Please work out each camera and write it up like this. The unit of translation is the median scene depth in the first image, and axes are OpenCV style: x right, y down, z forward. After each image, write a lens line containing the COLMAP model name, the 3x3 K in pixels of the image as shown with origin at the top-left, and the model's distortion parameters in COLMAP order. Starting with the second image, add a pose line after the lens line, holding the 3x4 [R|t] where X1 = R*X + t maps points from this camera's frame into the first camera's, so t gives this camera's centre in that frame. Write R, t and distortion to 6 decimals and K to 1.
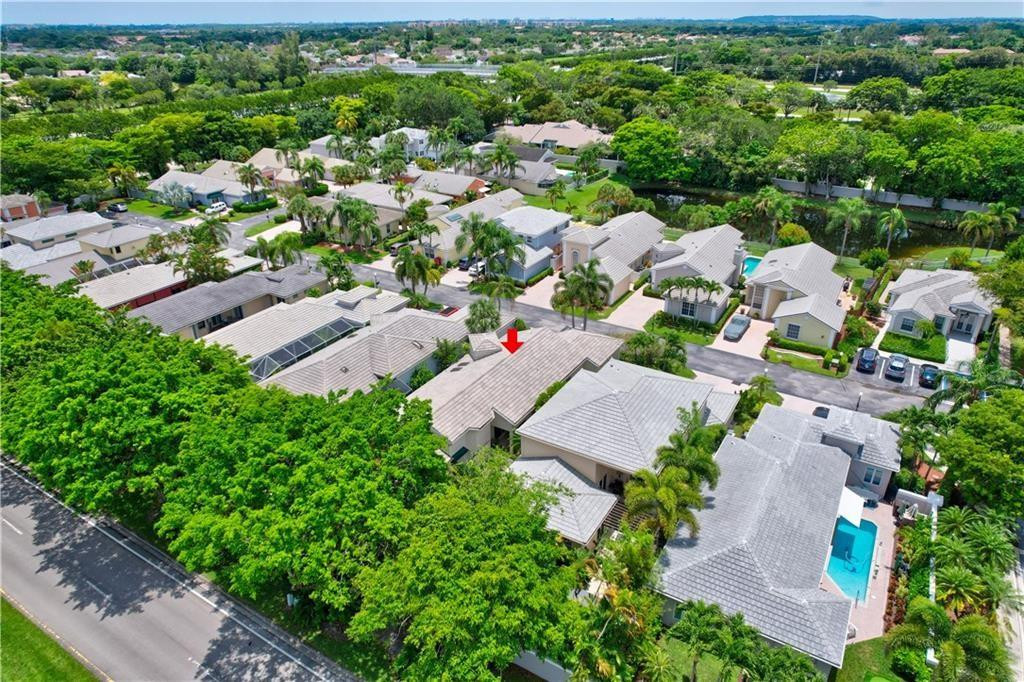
lens RADIAL K [[652.8, 0, 517.1], [0, 652.8, 339.2], [0, 0, 1]] dist [-0.076867, 0.070697]
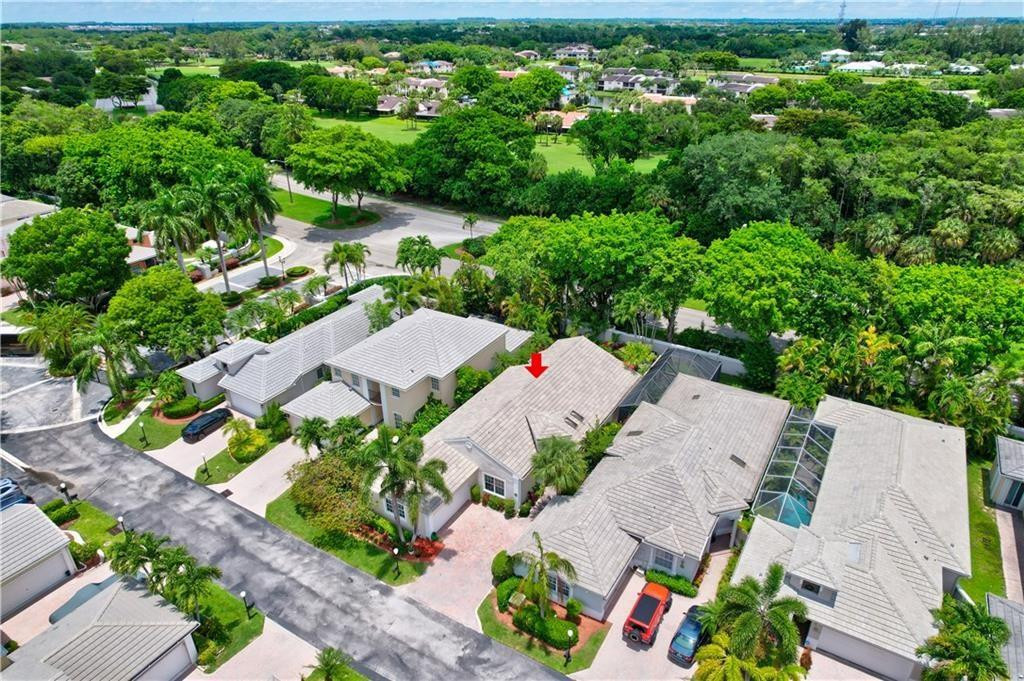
lens RADIAL K [[652.8, 0, 517.1], [0, 652.8, 338.7], [0, 0, 1]] dist [-0.076867, 0.070697]
pose [[-0.999952, 0.009761, 0.001252, -0.012856], [0.006864, 0.600671, 0.799467, -0.763186], [0.007051, 0.799437, -0.600709, 1.536870]]
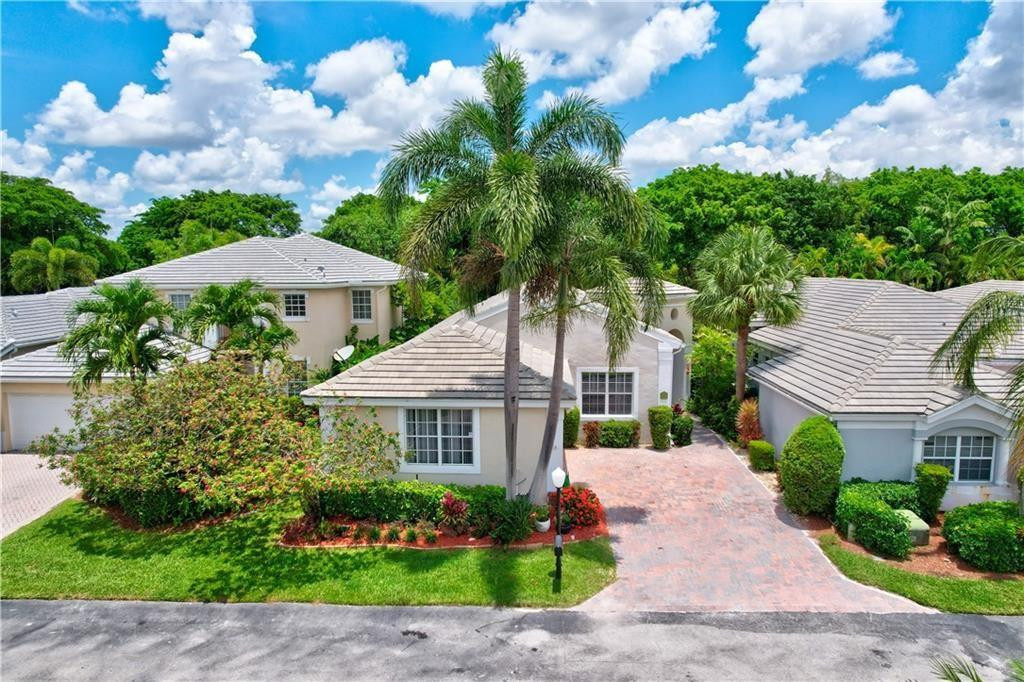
lens RADIAL K [[652.8, 0, 517.1], [0, 652.8, 339.2], [0, 0, 1]] dist [-0.076867, 0.070697]
pose [[-0.876821, 0.064609, -0.476456, 0.247170], [-0.207576, 0.842963, 0.496311, -0.179032], [0.433702, 0.534077, -0.725717, 1.419558]]
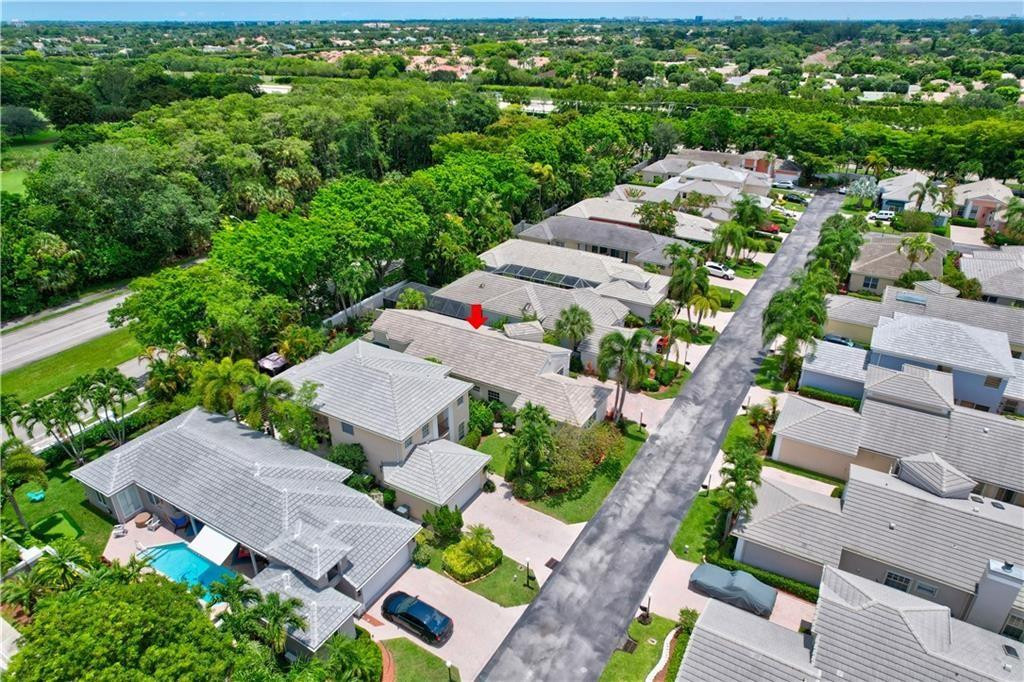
lens RADIAL K [[652.8, 0, 517.1], [0, 652.8, 339.2], [0, 0, 1]] dist [-0.076867, 0.070697]
pose [[0.013547, 0.451738, -0.892048, 0.964409], [-0.443190, 0.802424, 0.399621, -0.428053], [0.896325, 0.389933, 0.211076, 0.862027]]
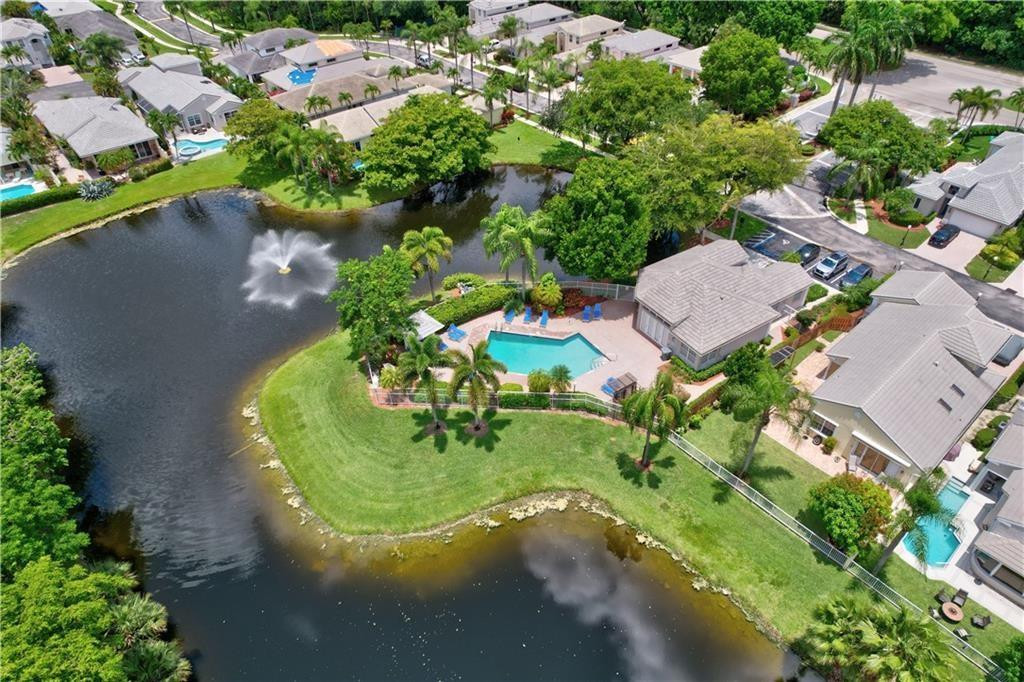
lens RADIAL K [[652.8, 0, 517.1], [0, 652.8, 339.2], [0, 0, 1]] dist [-0.076867, 0.070697]
pose [[-0.951564, -0.186458, 0.244458, 0.938650], [0.149159, 0.415299, 0.897373, -1.041001], [-0.268845, 0.890371, -0.367372, 1.902573]]
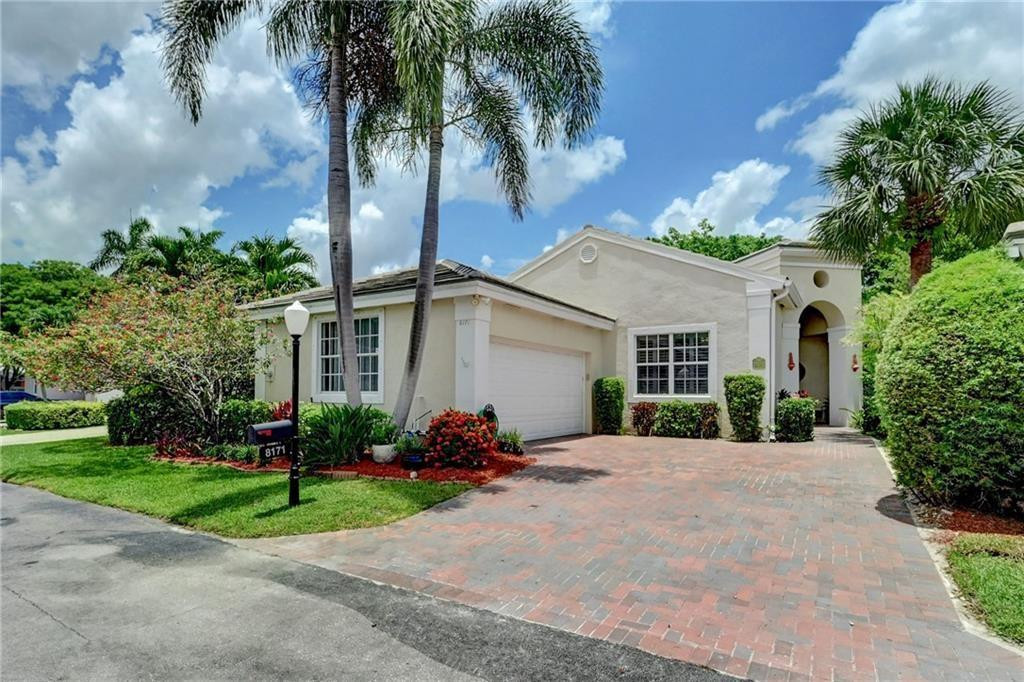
lens RADIAL K [[536.3, 0, 496.5], [0, 536.3, 387.8], [0, 0, 1]] dist [-0.003532, -0.000969]
pose [[-0.999289, 0.003327, 0.037559, 0.084013], [0.019300, 0.900861, 0.433678, -0.061831], [-0.032392, 0.434095, -0.900285, 1.389125]]
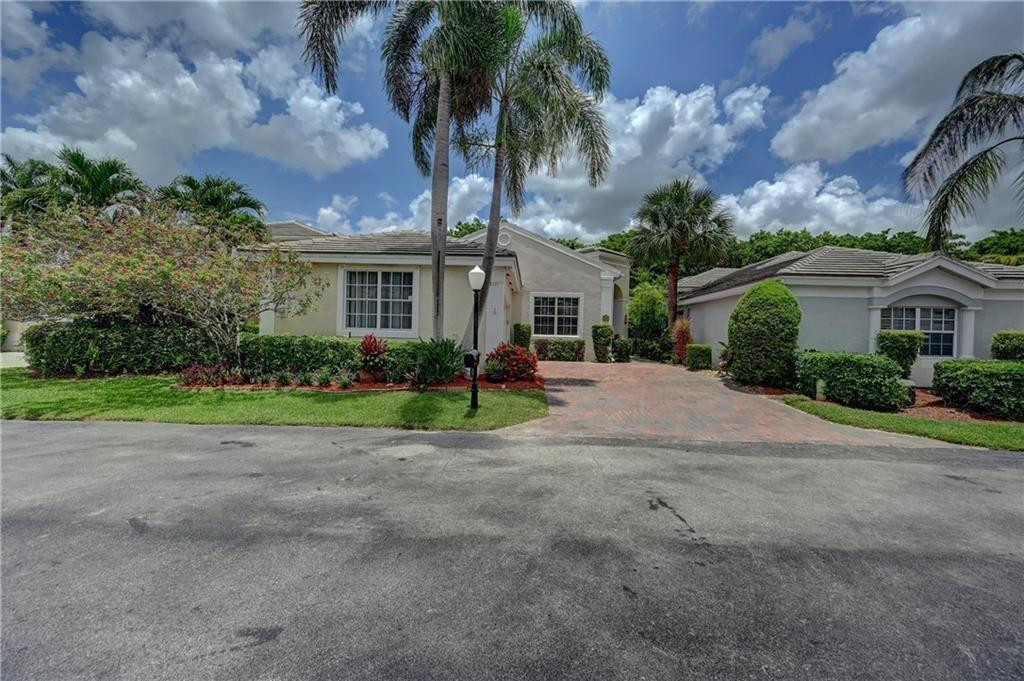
lens RADIAL K [[402.5, 0, 514.5], [0, 402.5, 338.5], [0, 0, 1]] dist [-0.001111, 0.000162]
pose [[-0.878845, -0.012293, -0.476948, 0.174485], [-0.229629, 0.887166, 0.400258, -0.061658], [0.418212, 0.461286, -0.782505, 1.389802]]
